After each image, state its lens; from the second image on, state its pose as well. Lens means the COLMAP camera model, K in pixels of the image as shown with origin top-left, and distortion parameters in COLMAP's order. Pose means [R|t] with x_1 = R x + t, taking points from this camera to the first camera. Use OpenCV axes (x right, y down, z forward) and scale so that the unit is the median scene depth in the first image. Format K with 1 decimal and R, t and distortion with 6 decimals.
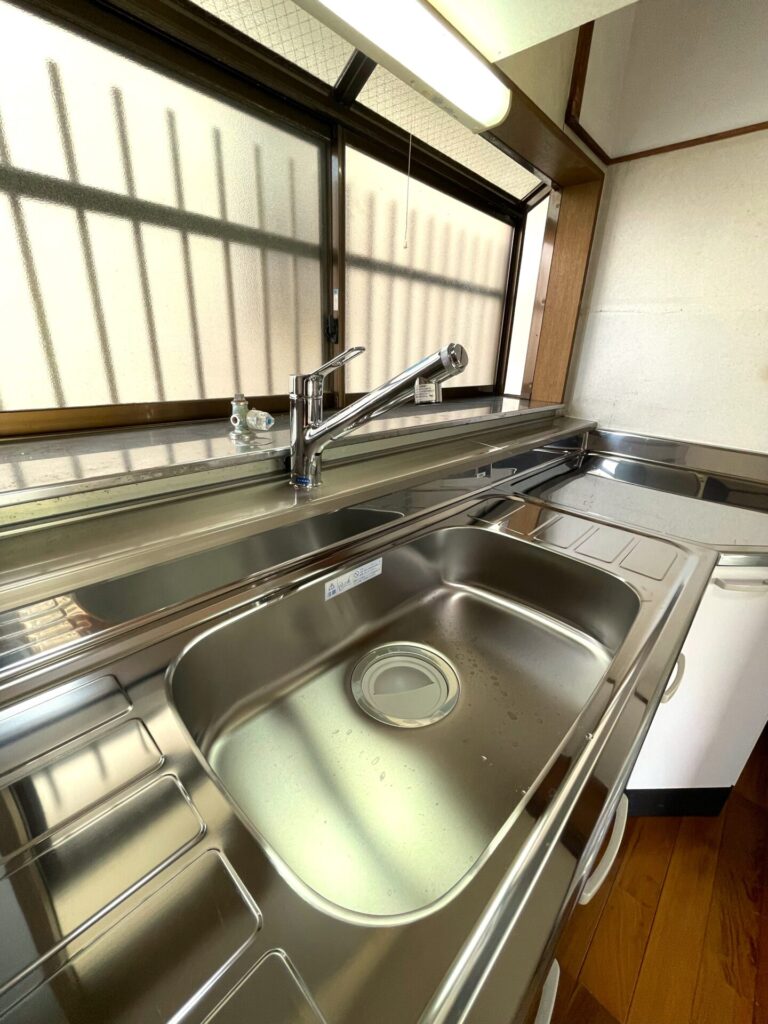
lens RADIAL K [[414.0, 0, 384.7], [0, 414.0, 506.7], [0, 0, 1]] dist [-0.002913, -0.000744]
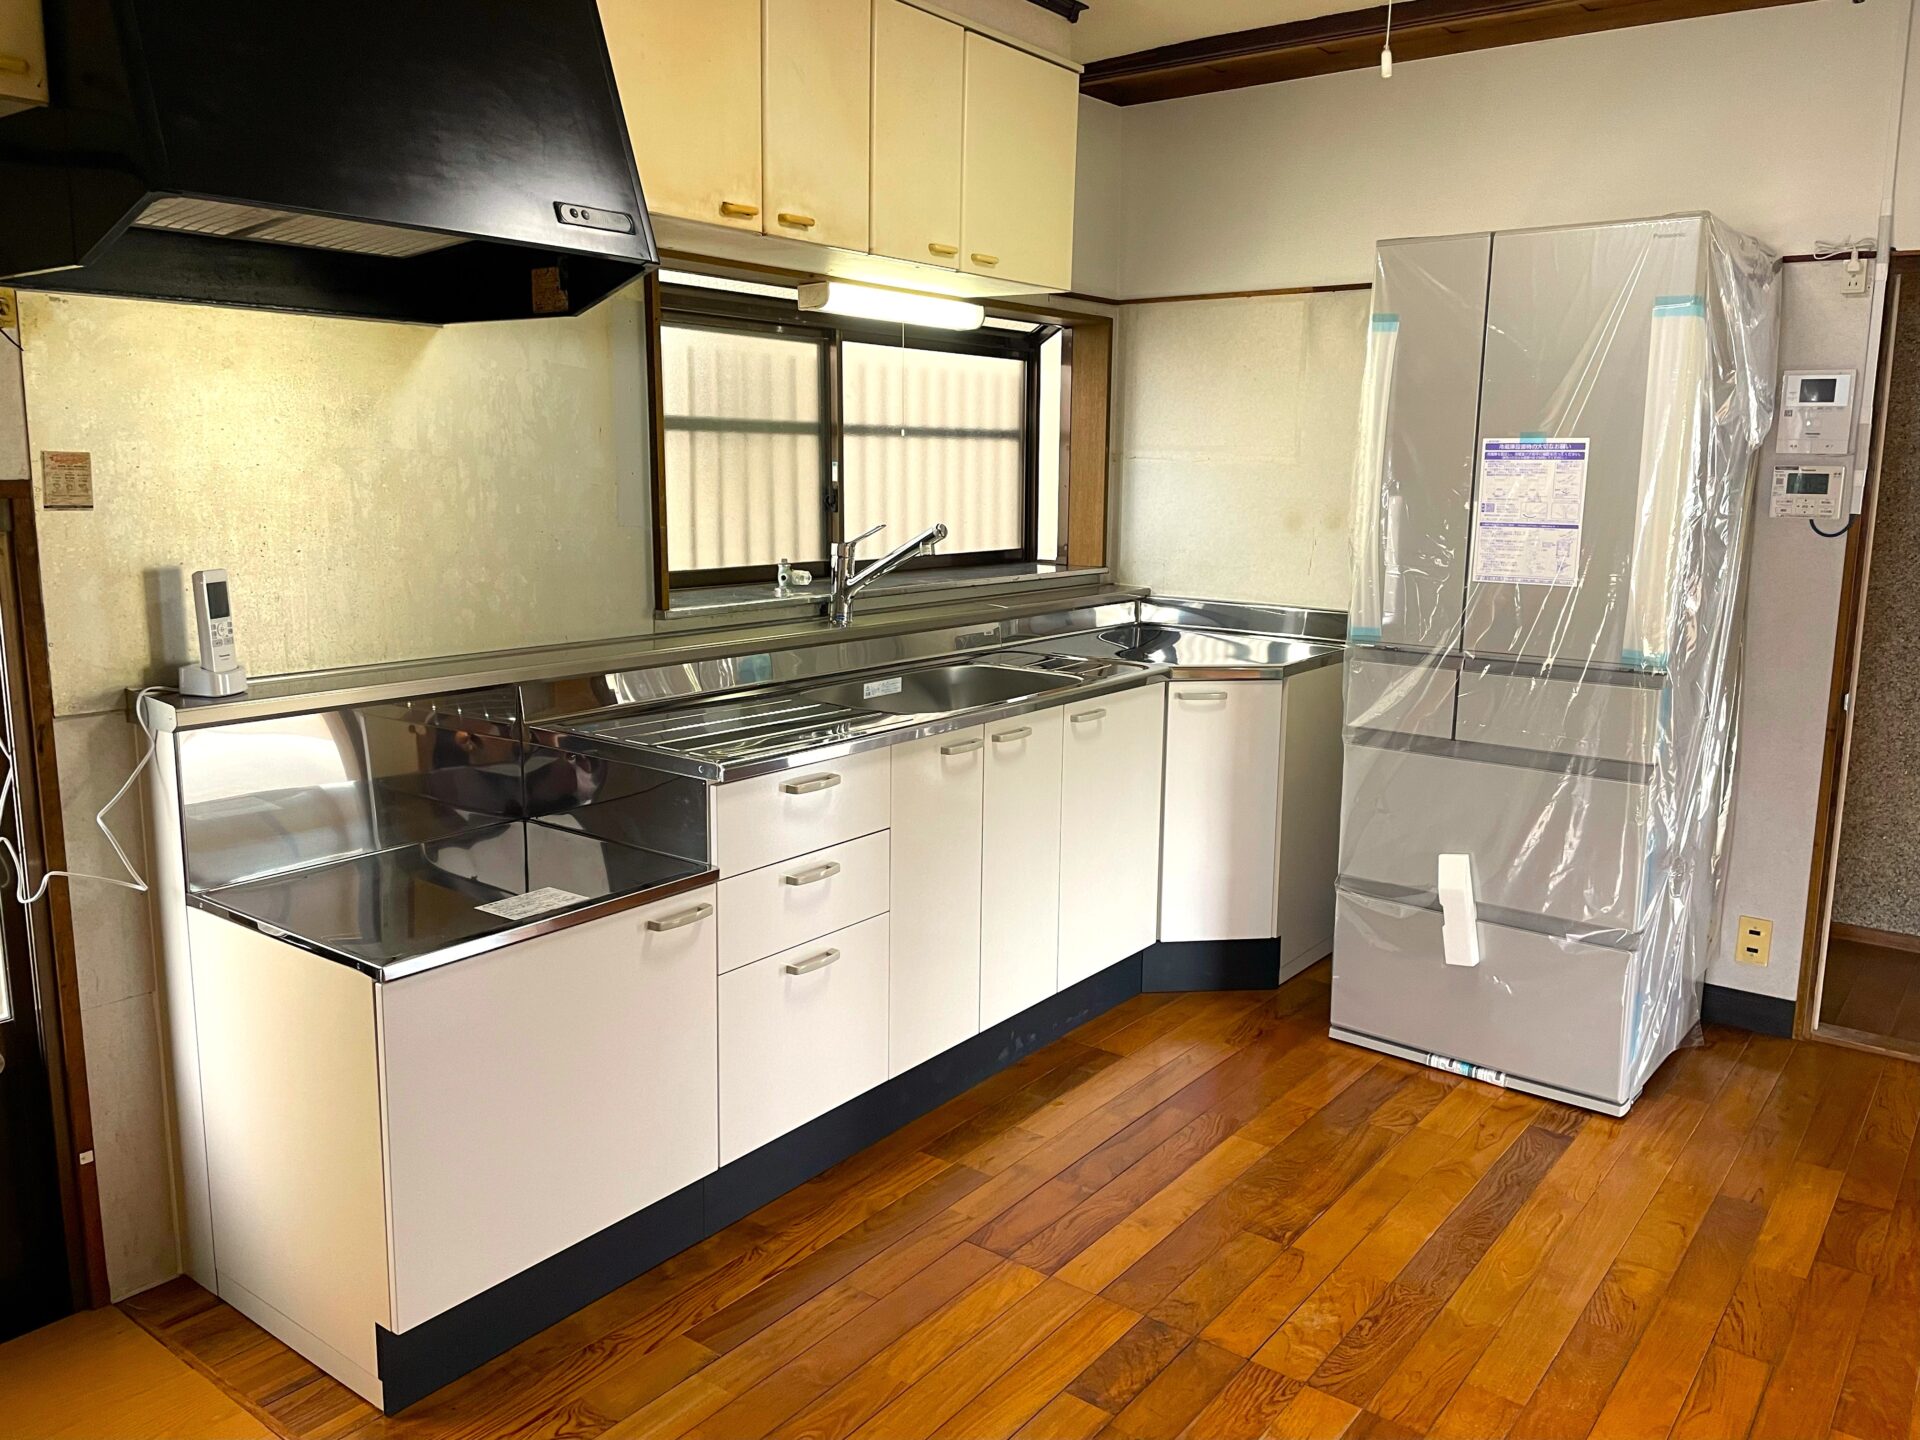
lens RADIAL K [[2209.1, 0, 960.0], [0, 2209.1, 720.0], [0, 0, 1]] dist [0.002041, -0.003234]
pose [[0.994504, -0.045267, 0.094407, -0.341263], [0.065155, 0.973408, -0.219619, 1.259009], [-0.081954, 0.224563, 0.971007, -4.014894]]
